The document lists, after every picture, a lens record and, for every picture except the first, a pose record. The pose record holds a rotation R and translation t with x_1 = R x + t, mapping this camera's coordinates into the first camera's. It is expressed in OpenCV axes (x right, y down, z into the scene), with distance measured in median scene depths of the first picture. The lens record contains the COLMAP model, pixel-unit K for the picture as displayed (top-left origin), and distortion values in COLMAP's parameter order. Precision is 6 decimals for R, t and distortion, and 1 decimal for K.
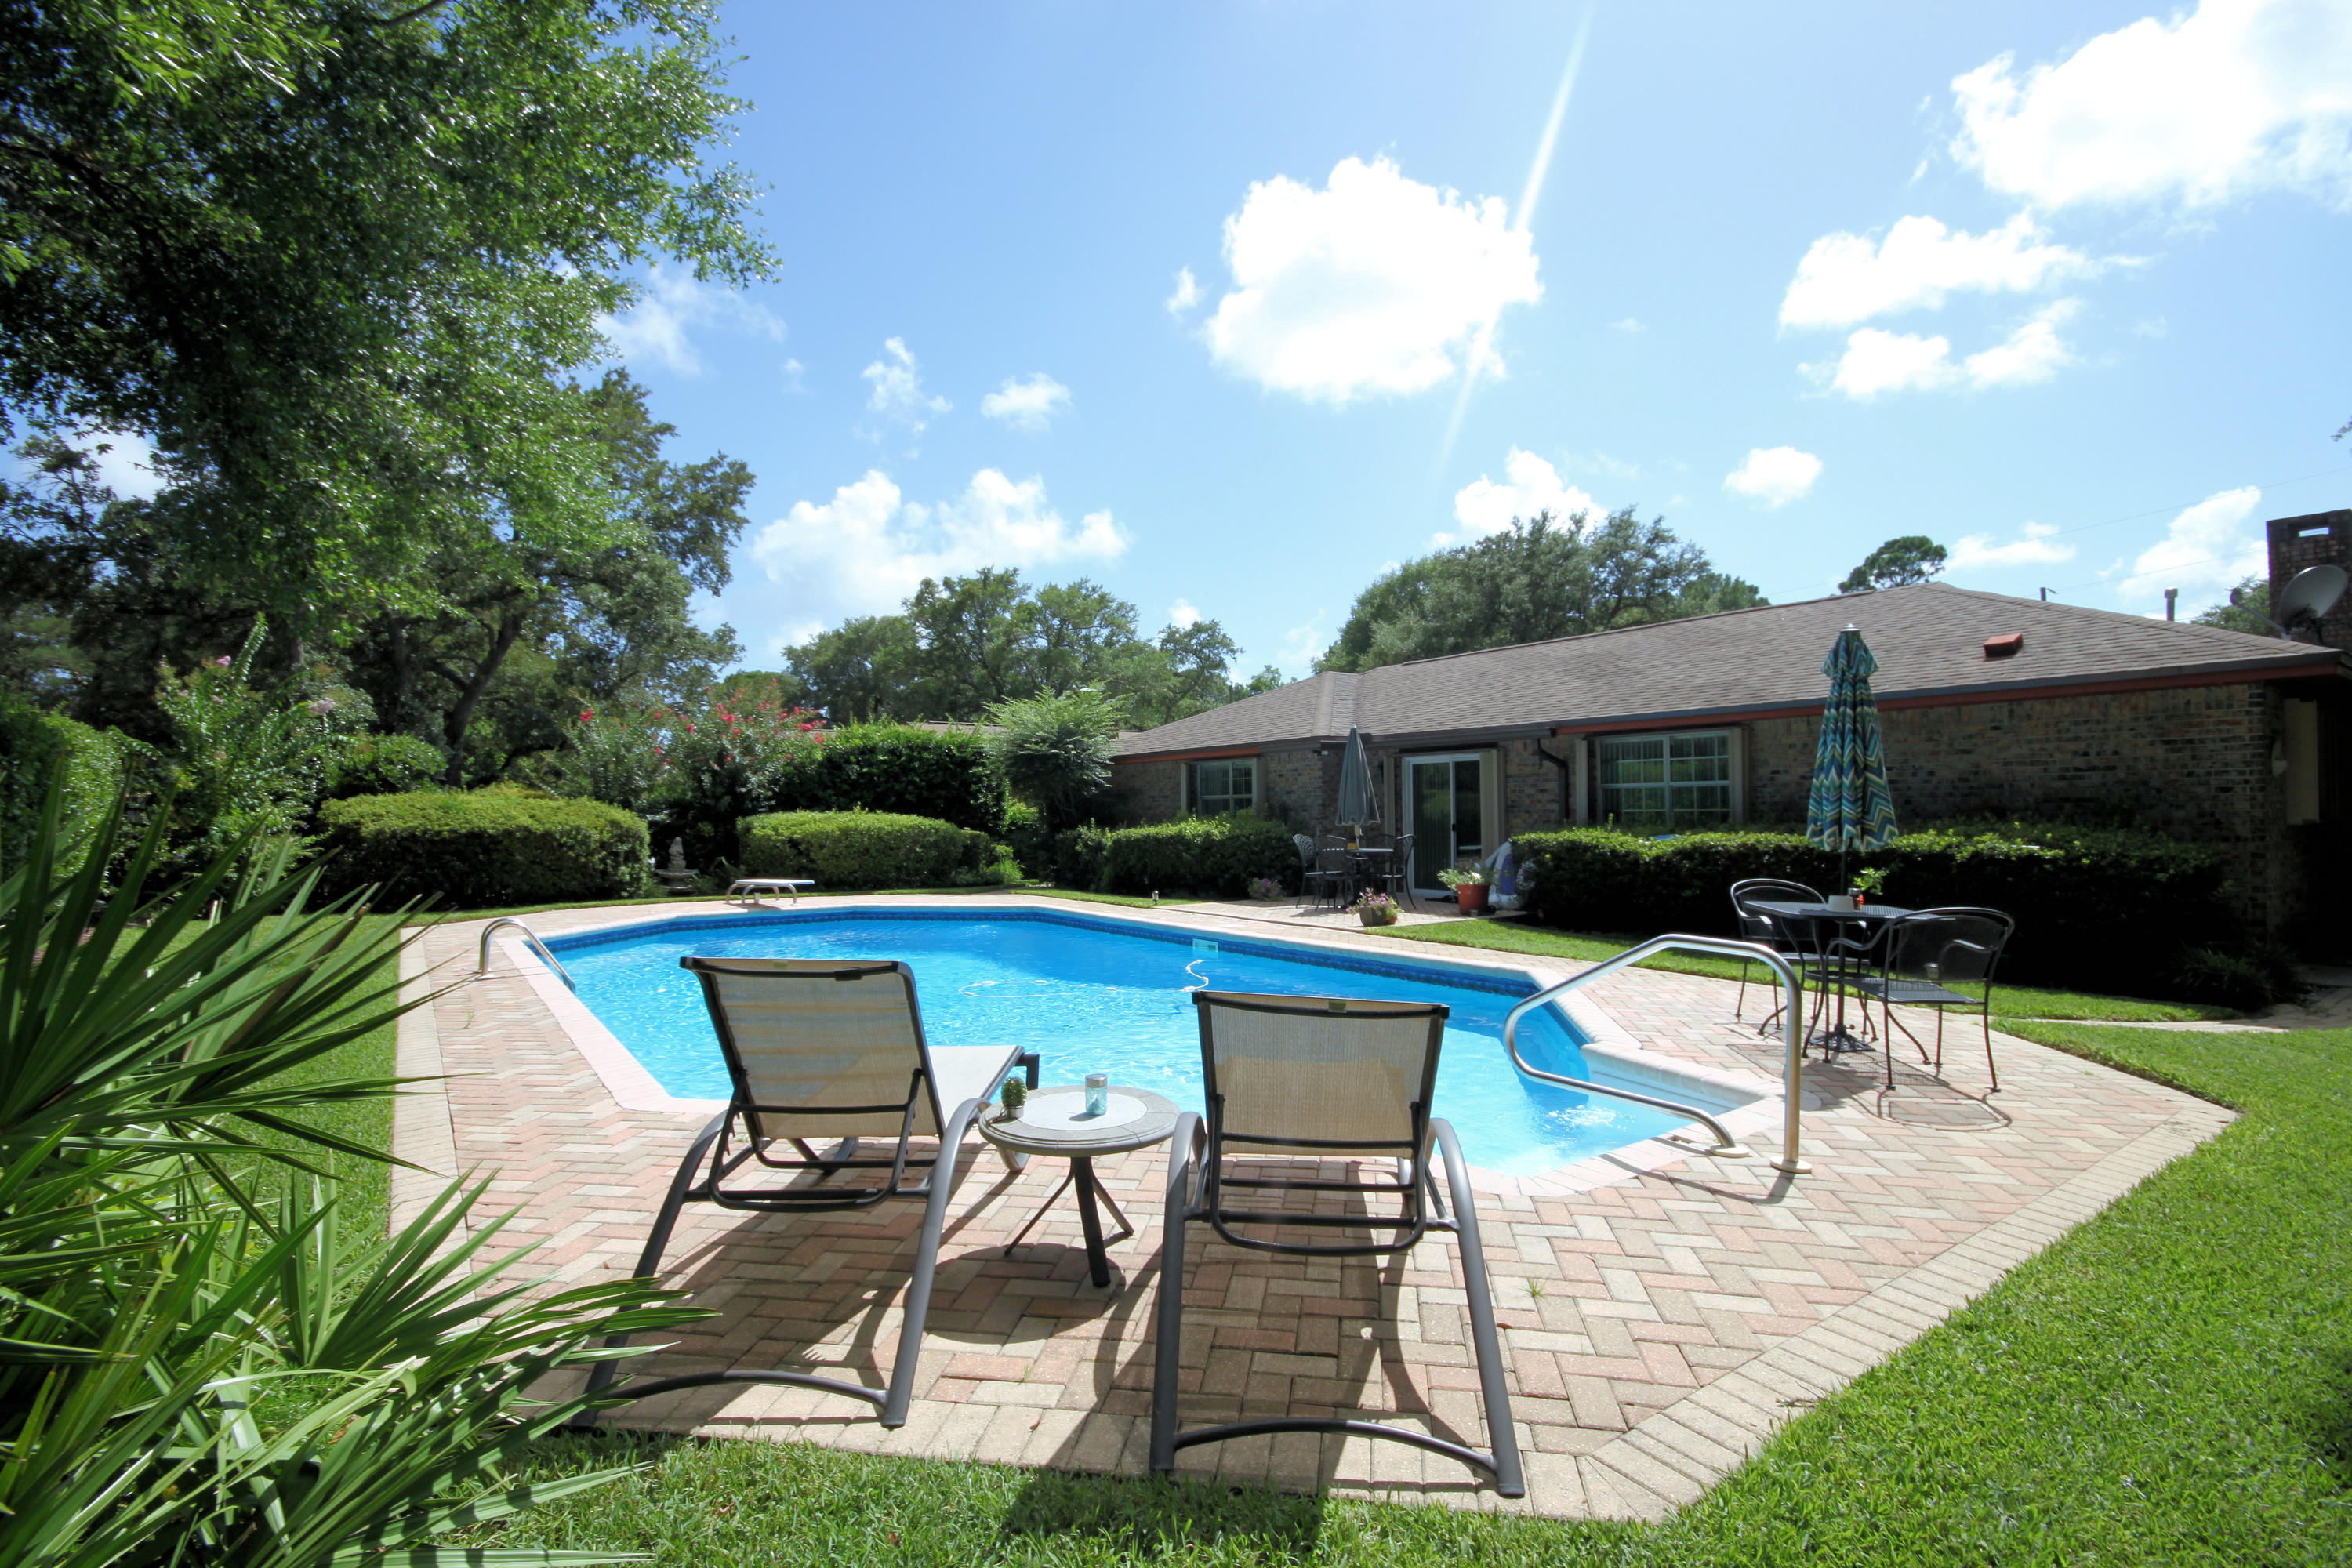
lens RADIAL K [[1084.2, 0, 1182.5], [0, 1084.2, 799.0], [0, 0, 1]] dist [0.005750, -0.008176]
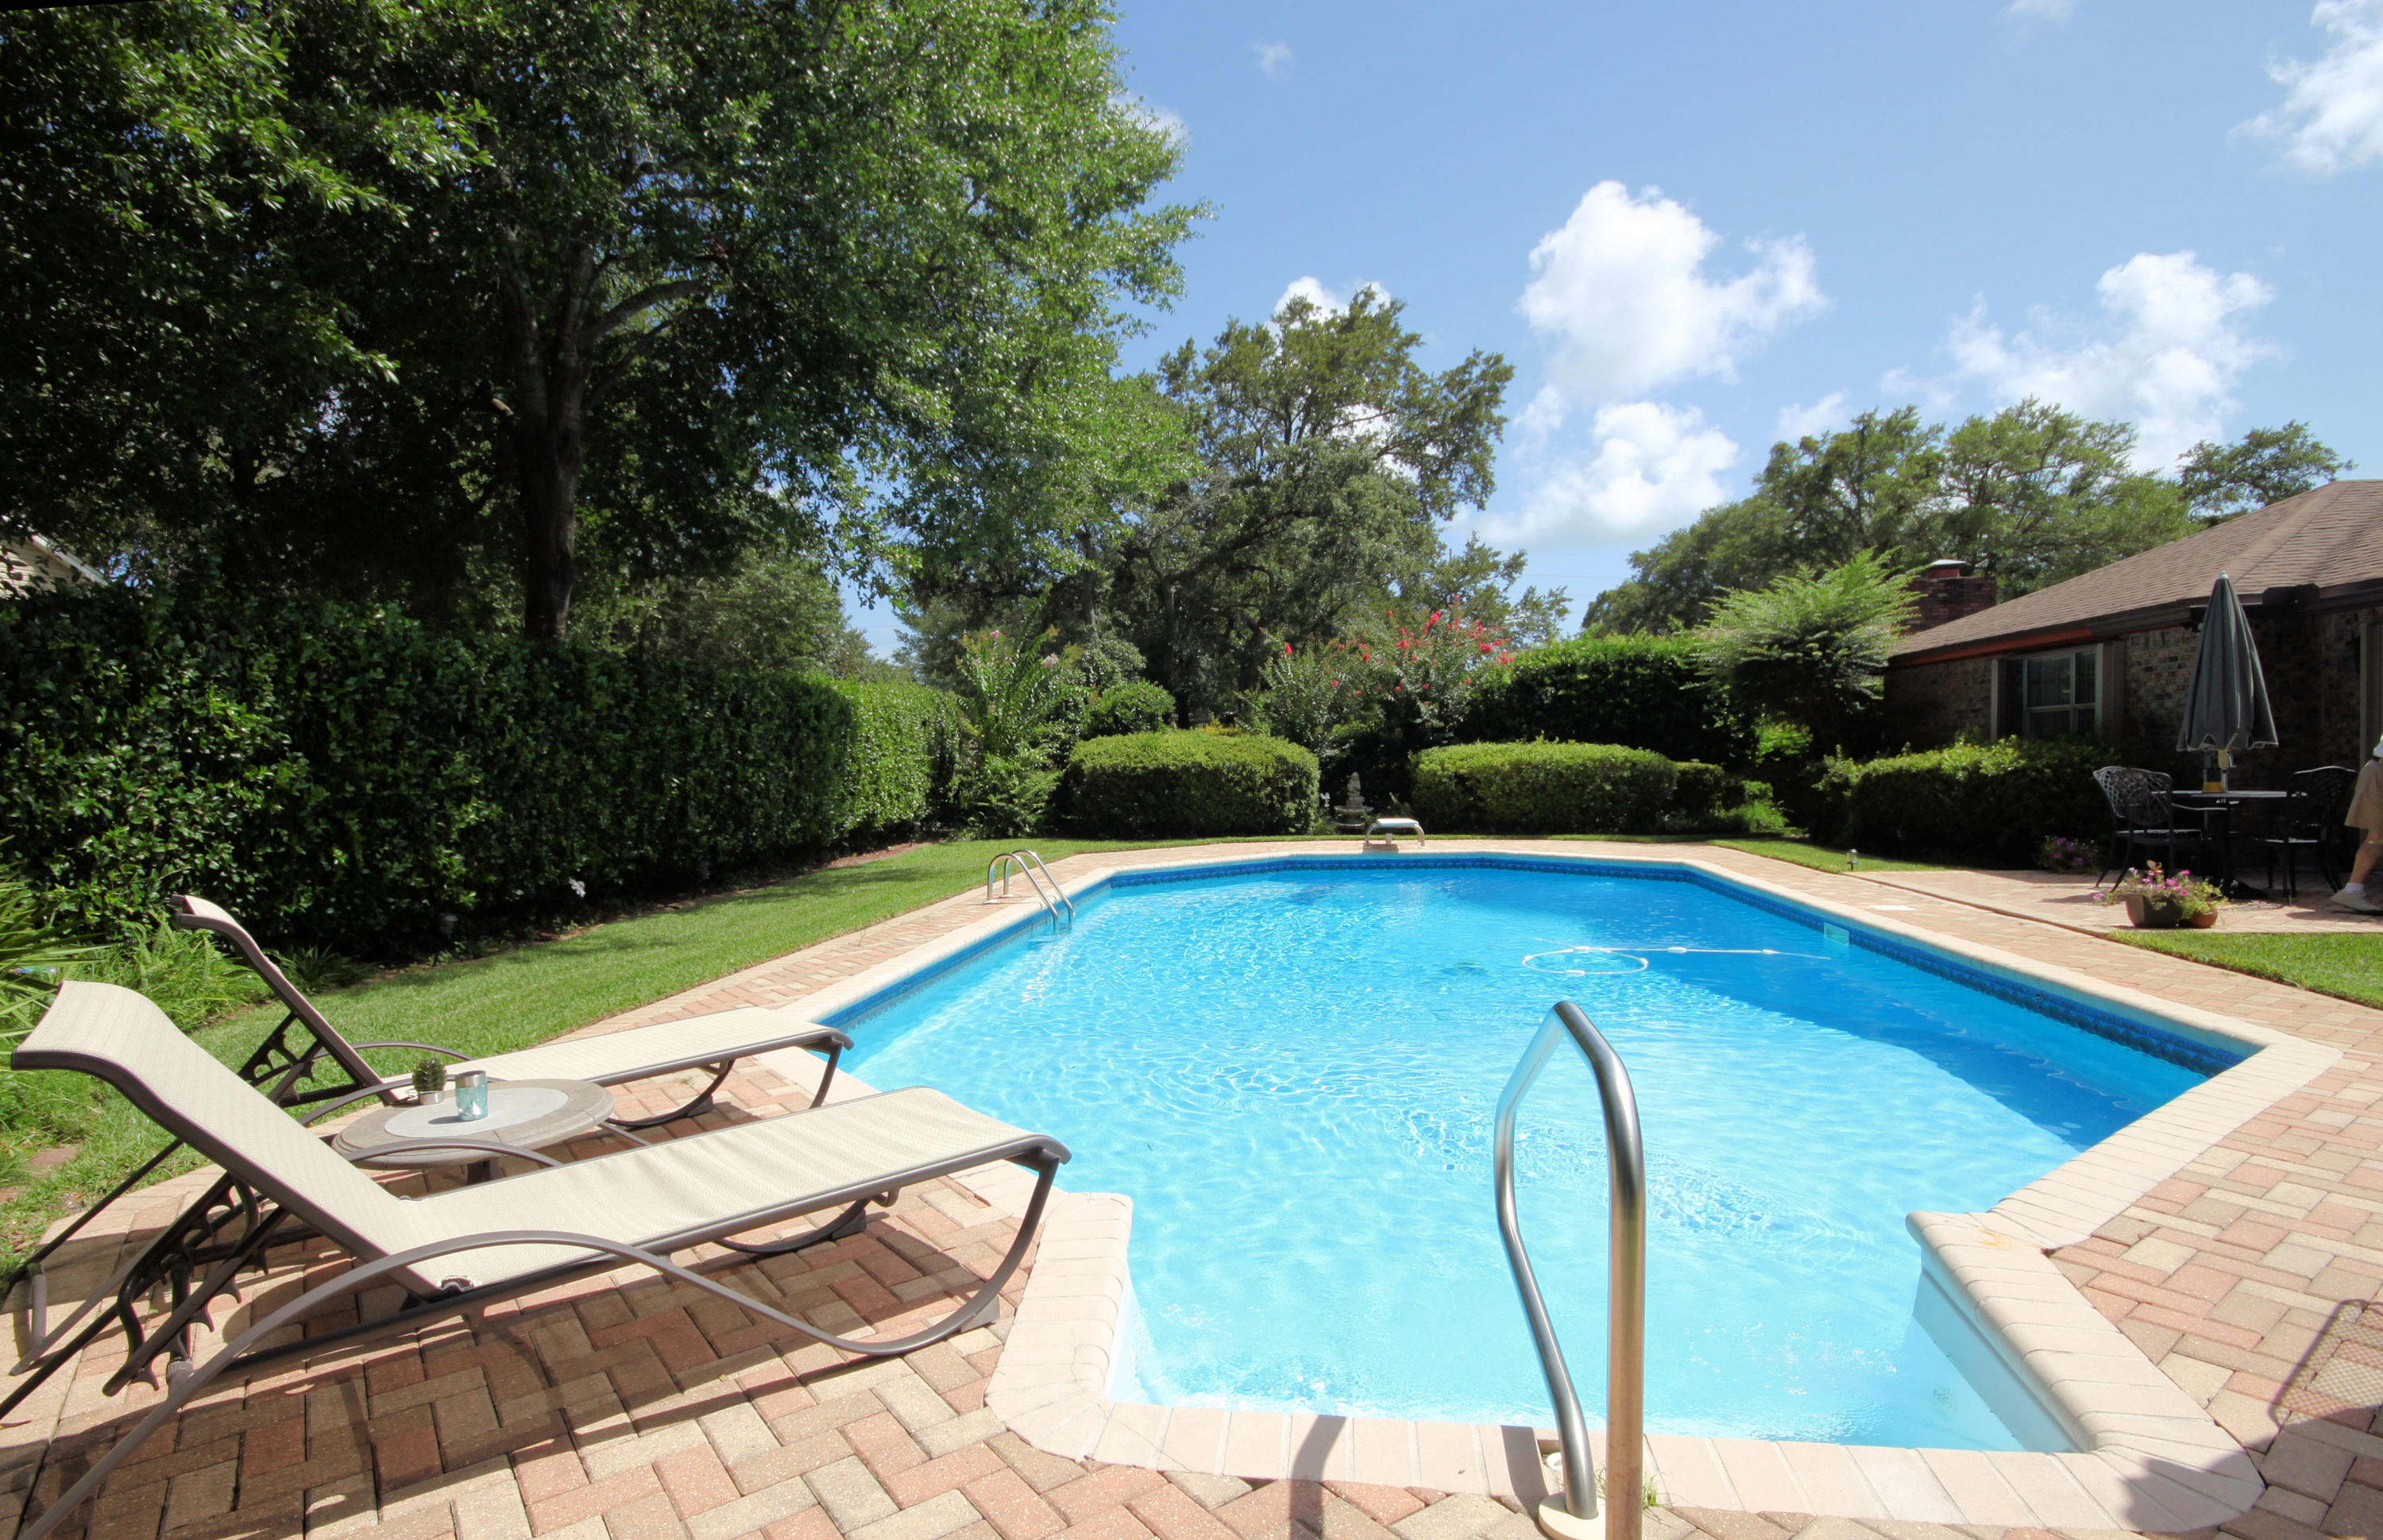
lens RADIAL K [[1204.3, 0, 1174.3], [0, 1204.3, 797.6], [0, 0, 1]] dist [0.011654, -0.003208]
pose [[0.719676, 0.012755, -0.694193, 0.155290], [0.026789, 0.998577, 0.046119, 0.003756], [0.693793, -0.051787, 0.718310, 0.120221]]
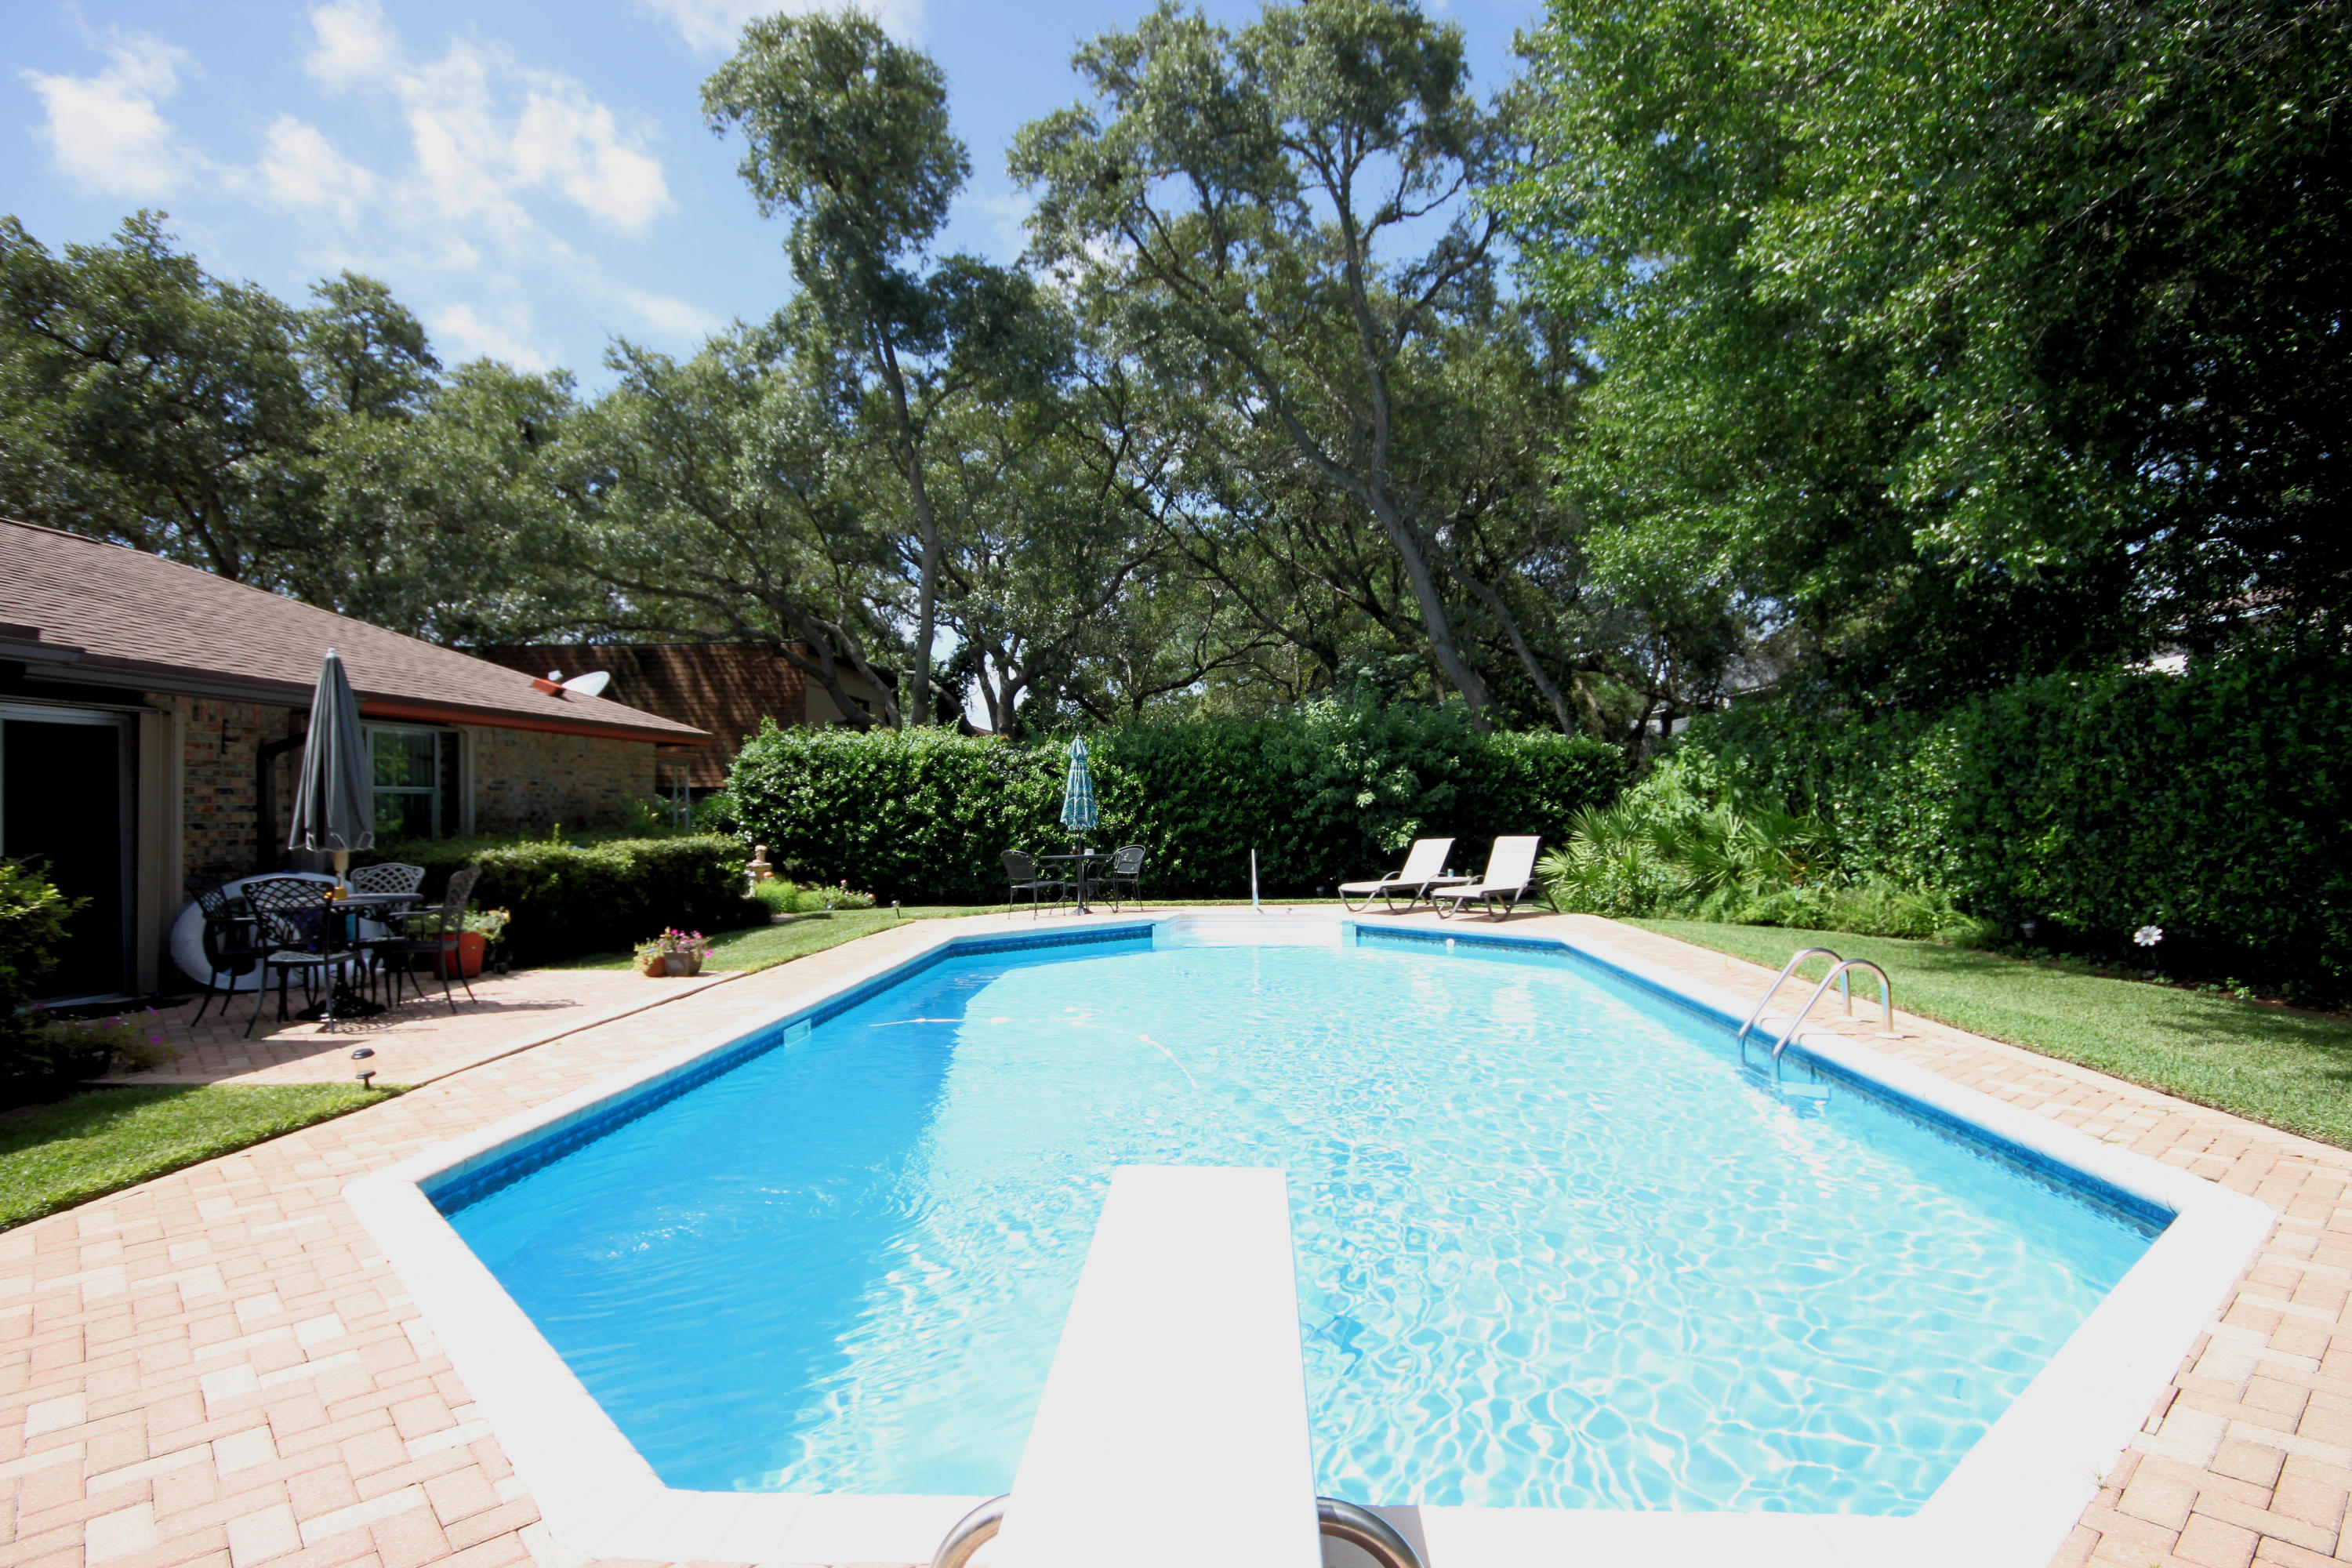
lens RADIAL K [[1214.9, 0, 1186.3], [0, 1214.9, 794.7], [0, 0, 1]] dist [0.001831, 0.000276]
pose [[-0.781987, 0.022392, 0.622892, -0.373691], [0.009094, 0.999658, -0.024519, 0.012004], [-0.623228, -0.013509, -0.781924, 0.896509]]
